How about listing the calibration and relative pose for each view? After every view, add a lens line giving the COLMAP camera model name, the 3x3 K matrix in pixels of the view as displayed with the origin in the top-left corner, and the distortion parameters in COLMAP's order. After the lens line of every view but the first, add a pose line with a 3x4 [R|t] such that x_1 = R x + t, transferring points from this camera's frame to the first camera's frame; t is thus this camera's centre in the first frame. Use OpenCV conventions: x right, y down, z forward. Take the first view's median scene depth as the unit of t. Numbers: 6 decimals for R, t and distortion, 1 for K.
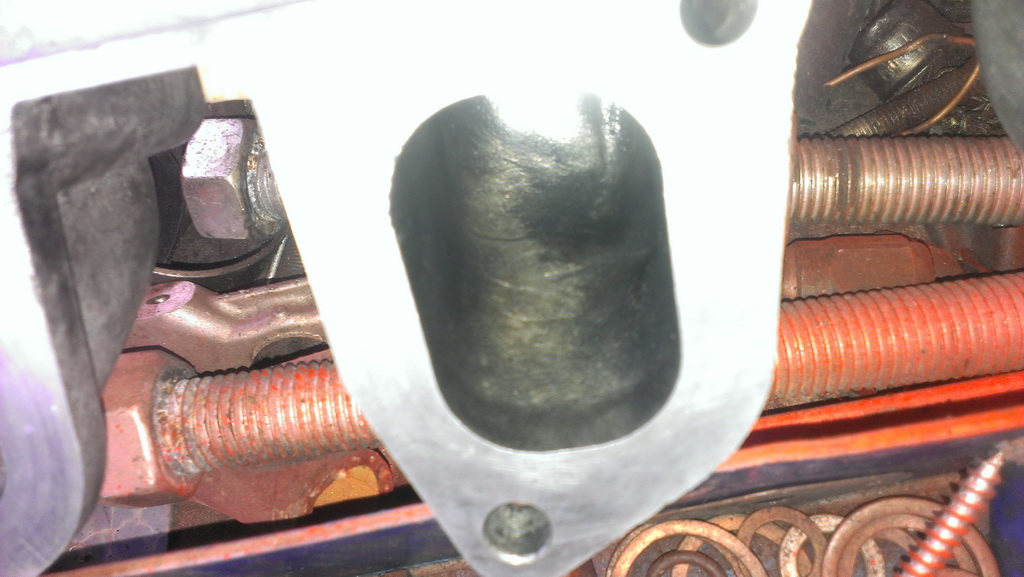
lens RADIAL K [[902.9, 0, 512.0], [0, 902.9, 288.5], [0, 0, 1]] dist [0.235023, -0.380811]
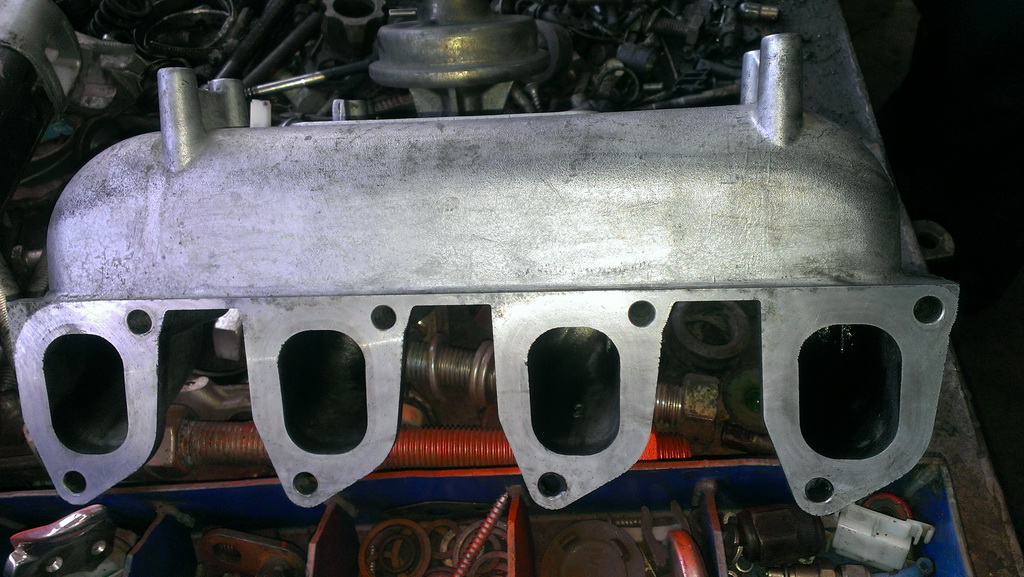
lens RADIAL K [[902.9, 0, 512.0], [0, 902.9, 288.5], [0, 0, 1]] dist [0.235023, -0.380811]
pose [[0.986942, 0.158265, -0.029963, 0.422052], [-0.161048, 0.972984, -0.165424, 0.035777], [0.002972, 0.168089, 0.985767, -1.264469]]
